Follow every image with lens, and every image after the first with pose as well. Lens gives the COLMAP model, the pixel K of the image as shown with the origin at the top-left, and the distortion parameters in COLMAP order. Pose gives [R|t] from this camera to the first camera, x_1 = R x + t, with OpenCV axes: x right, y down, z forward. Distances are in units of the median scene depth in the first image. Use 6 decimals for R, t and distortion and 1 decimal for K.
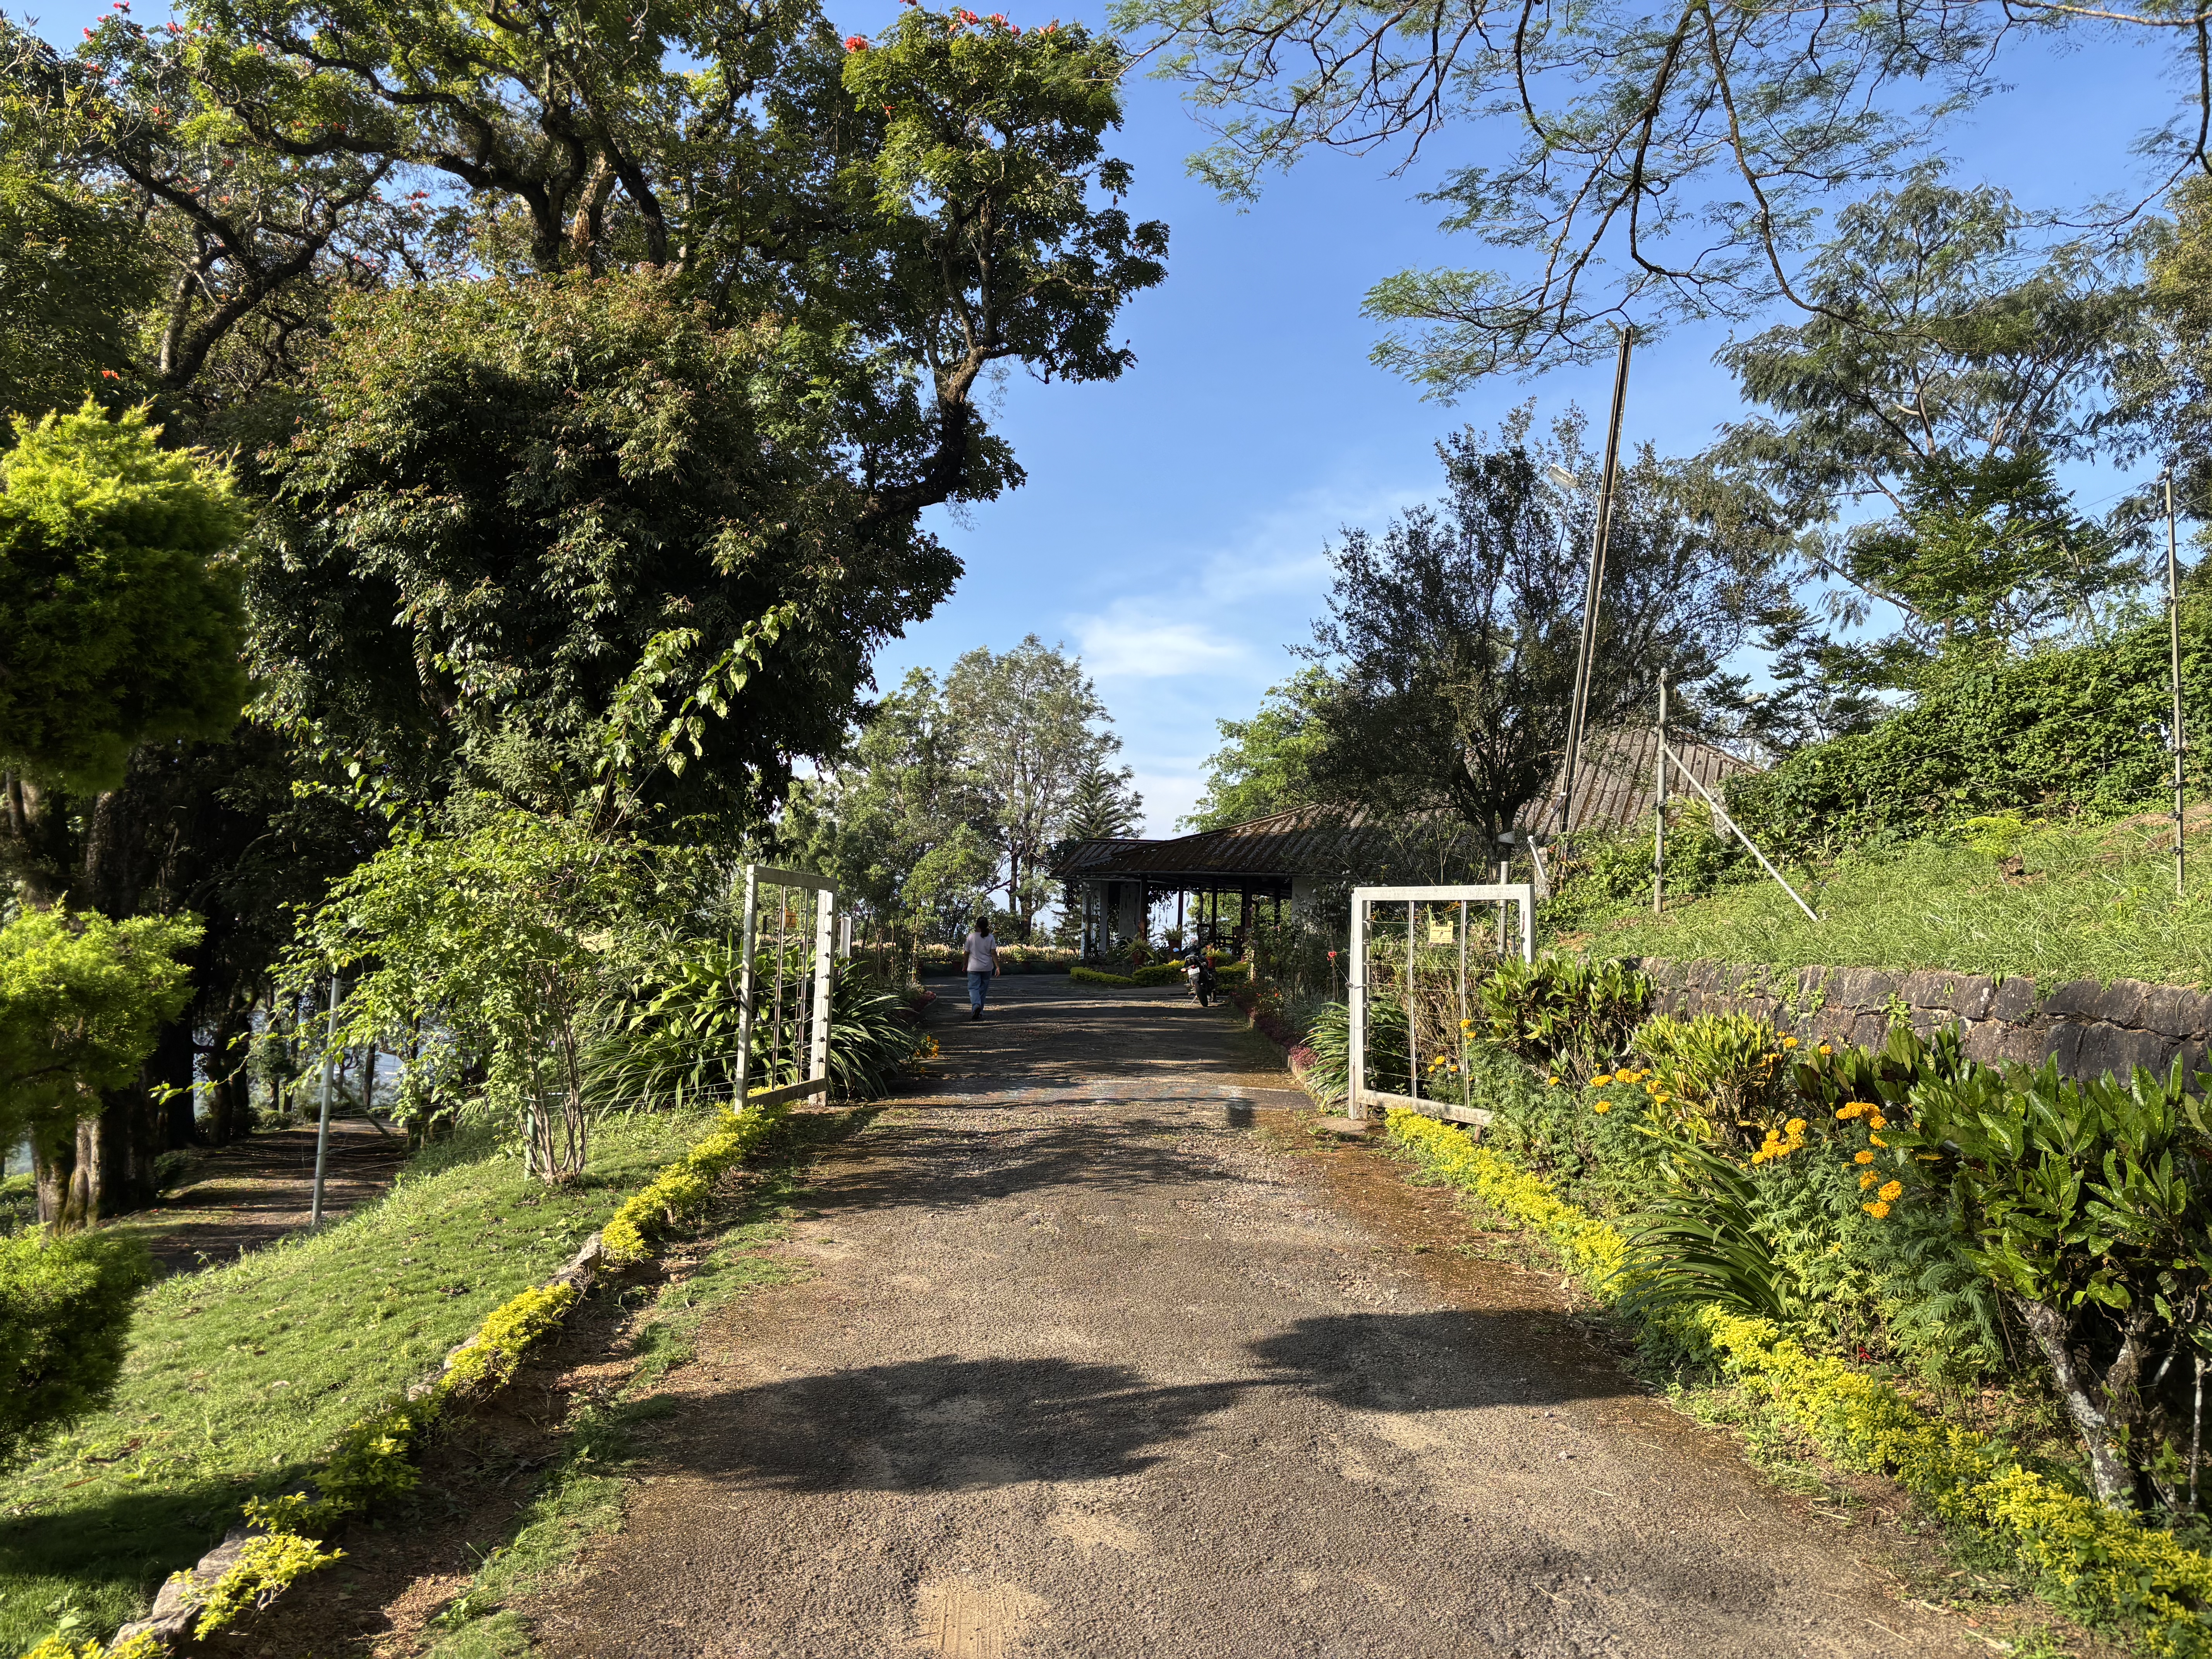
lens RADIAL K [[1670.9, 0, 1103.2], [0, 1670.9, 835.5], [0, 0, 1]] dist [0.010209, 0.003571]
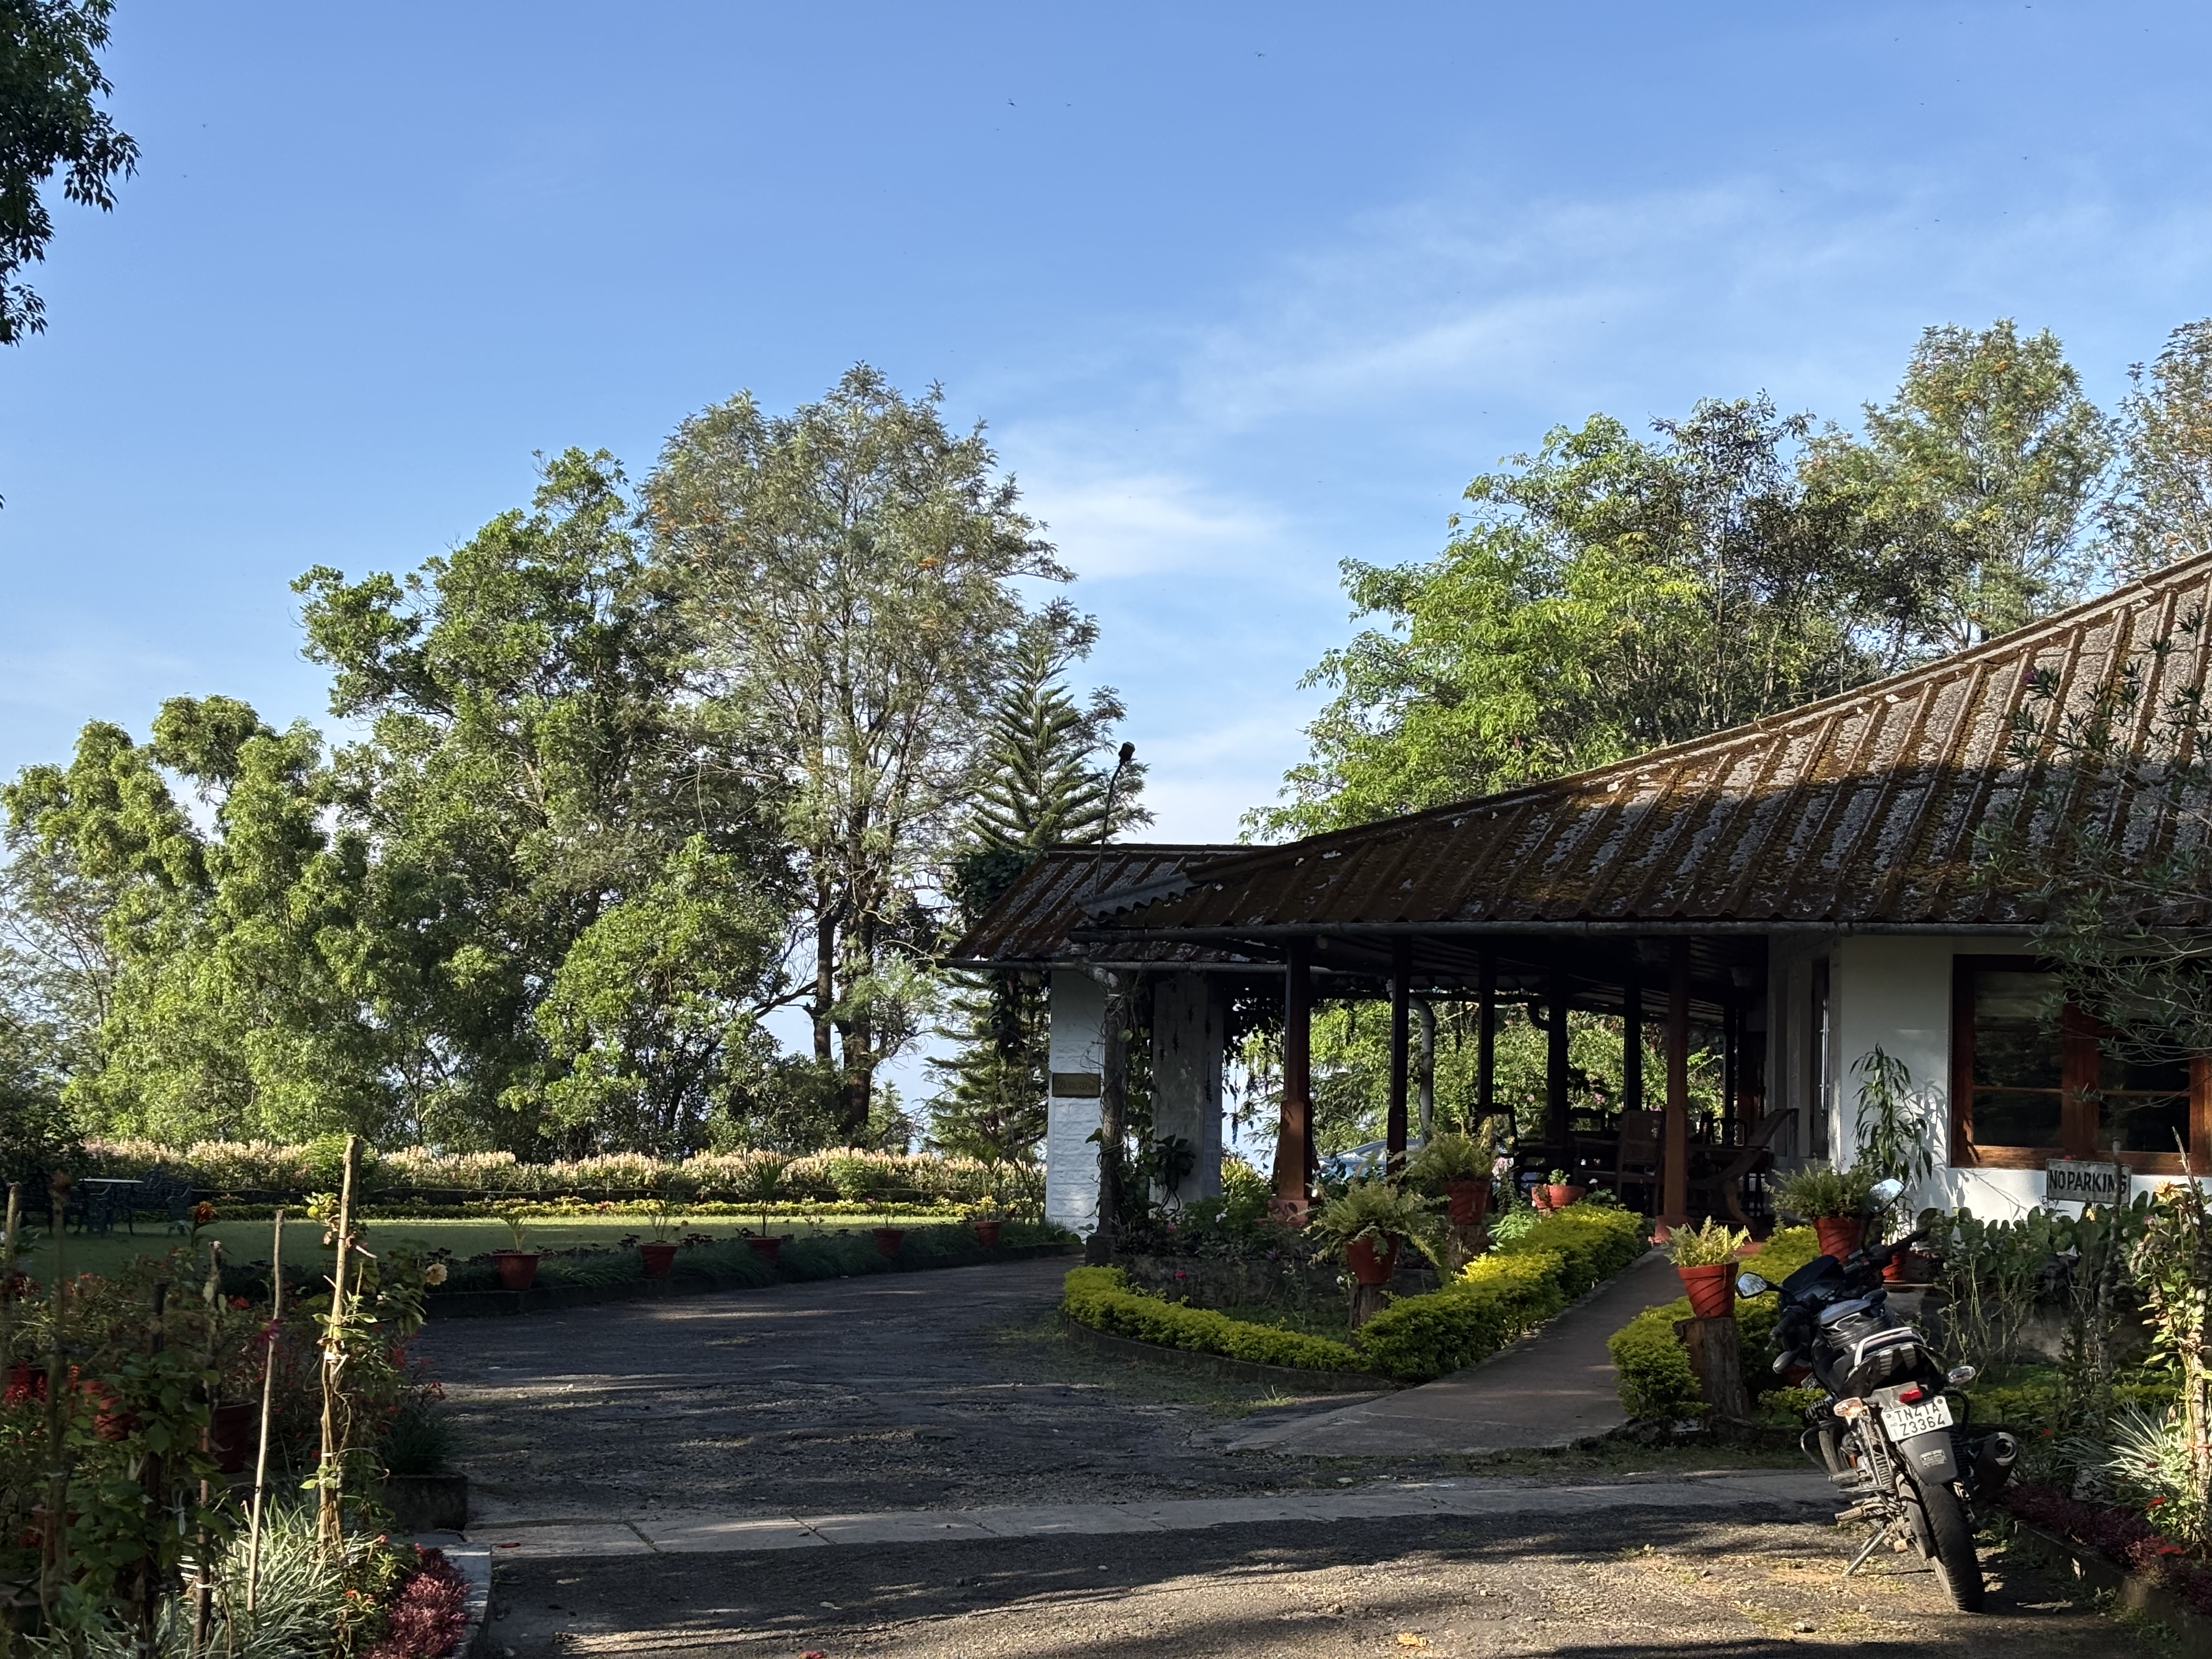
lens RADIAL K [[3330.5, 0, 1107.6], [0, 3330.5, 823.5], [0, 0, 1]] dist [0.106591, 0.000000]
pose [[0.999279, -0.013216, 0.035579, -0.014246], [0.014012, 0.999655, -0.022208, 0.007758], [-0.035273, 0.022691, 0.999120, 0.205825]]
